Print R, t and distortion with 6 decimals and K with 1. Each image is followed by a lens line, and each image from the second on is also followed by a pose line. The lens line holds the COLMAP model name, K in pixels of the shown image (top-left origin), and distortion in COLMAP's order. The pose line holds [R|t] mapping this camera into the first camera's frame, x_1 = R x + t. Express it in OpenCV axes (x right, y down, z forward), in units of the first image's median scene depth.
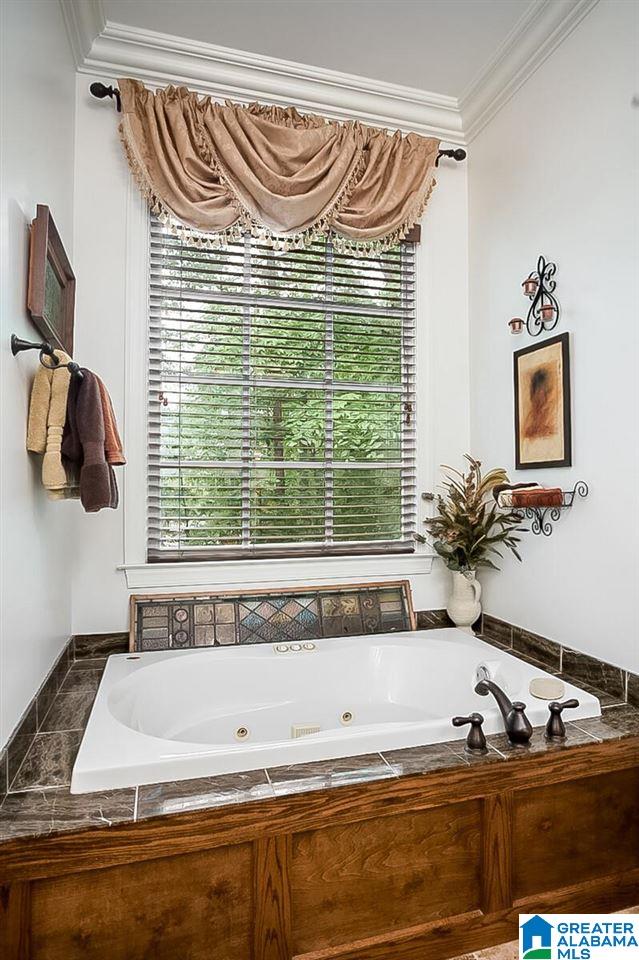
lens RADIAL K [[568.2, 0, 316.7], [0, 568.2, 475.8], [0, 0, 1]] dist [-0.027578, -0.000370]
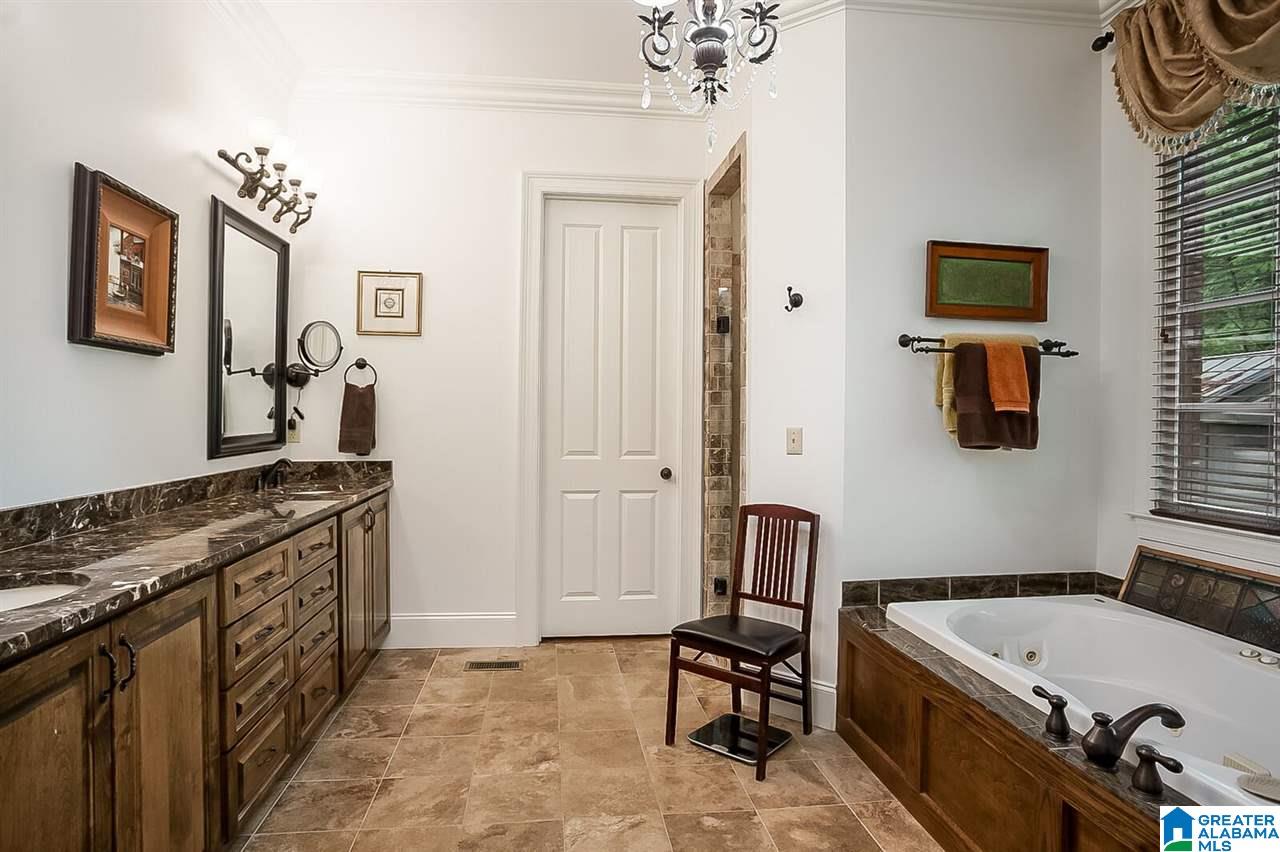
lens RADIAL K [[729.9, 0, 636.9], [0, 729.9, 425.6], [0, 0, 1]] dist [-0.021672, 0.002927]
pose [[-0.181587, 0.003818, -0.983367, 1.105034], [0.003366, 0.999989, 0.003261, 0.000929], [0.983369, -0.002718, -0.181598, 0.418862]]
